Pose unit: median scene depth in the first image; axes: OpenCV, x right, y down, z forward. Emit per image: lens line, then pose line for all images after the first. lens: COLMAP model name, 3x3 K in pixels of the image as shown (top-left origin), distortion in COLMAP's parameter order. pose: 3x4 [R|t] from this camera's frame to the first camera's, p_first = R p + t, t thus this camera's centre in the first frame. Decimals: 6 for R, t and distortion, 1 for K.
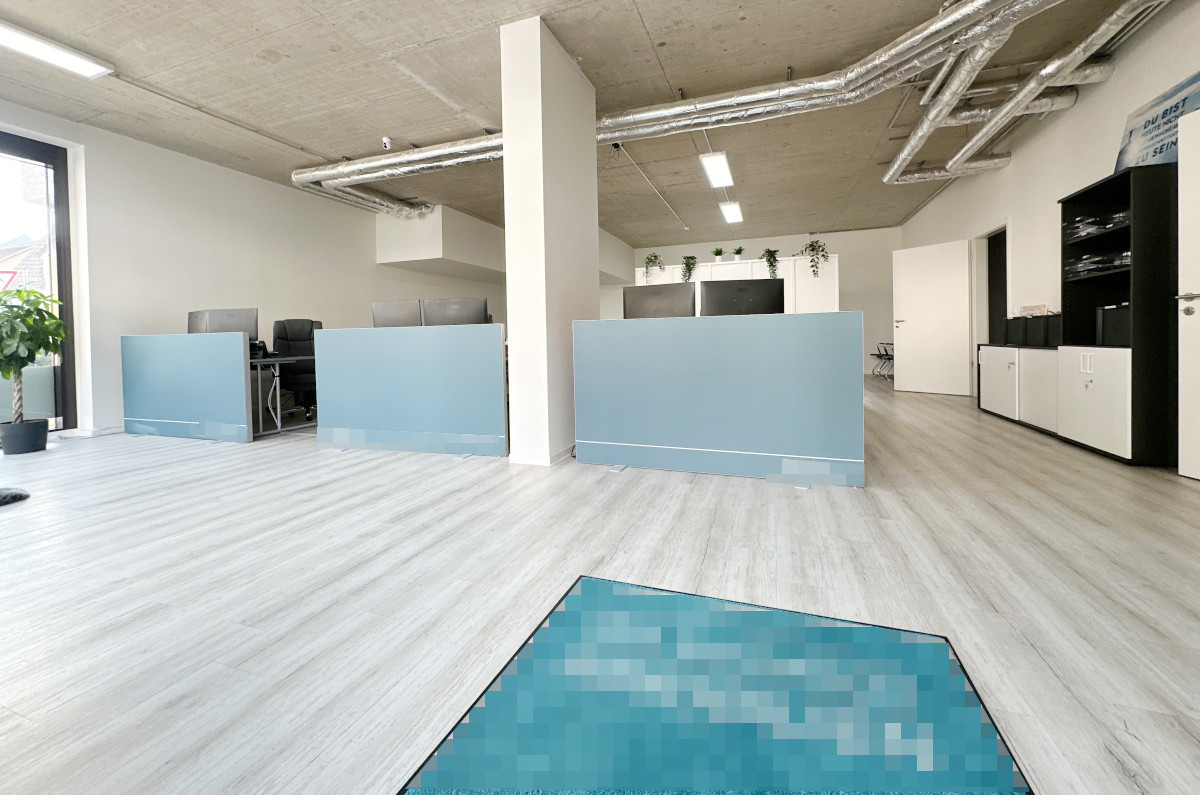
lens RADIAL K [[480.1, 0, 608.4], [0, 480.1, 346.0], [0, 0, 1]] dist [0.001432, 0.000273]
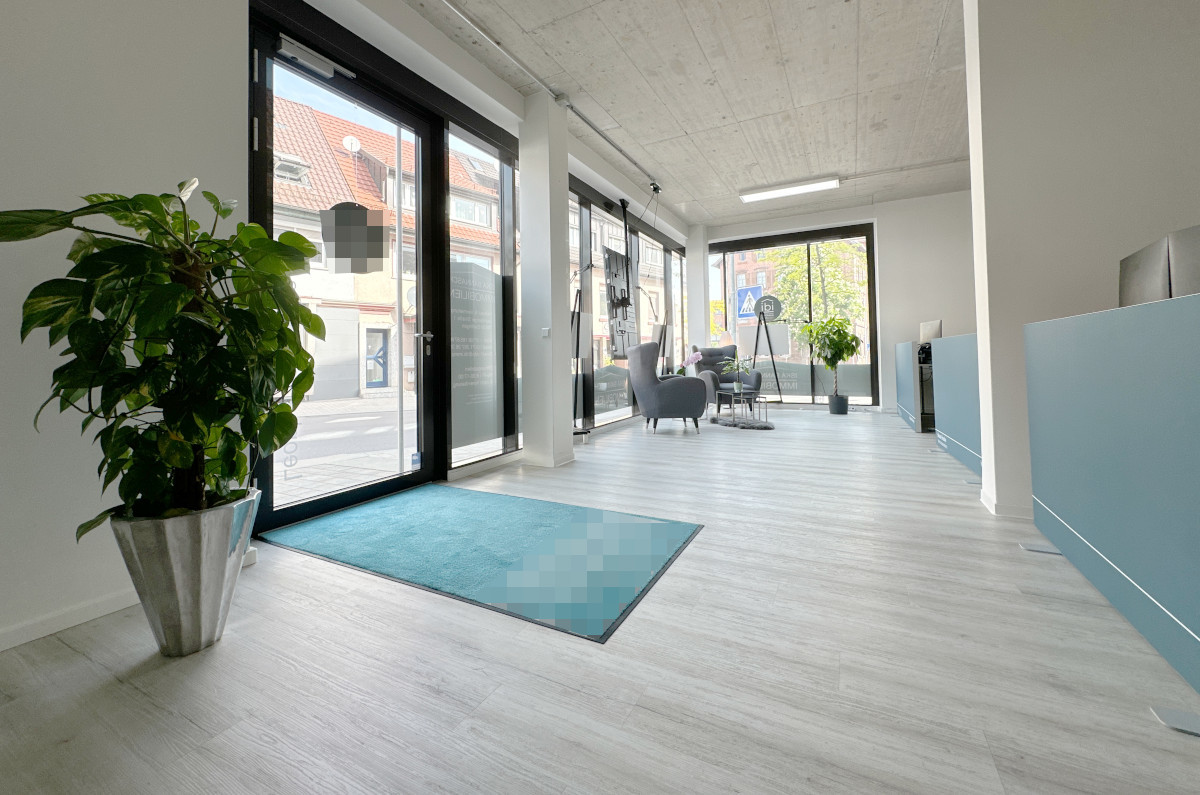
lens RADIAL K [[480.1, 0, 606.4], [0, 480.1, 338.3], [0, 0, 1]] dist [0.001432, 0.000273]
pose [[-0.126633, -0.009560, -0.991904, 1.387818], [0.004032, 0.999940, -0.010153, -0.056560], [0.991942, -0.005285, -0.126586, 0.892629]]
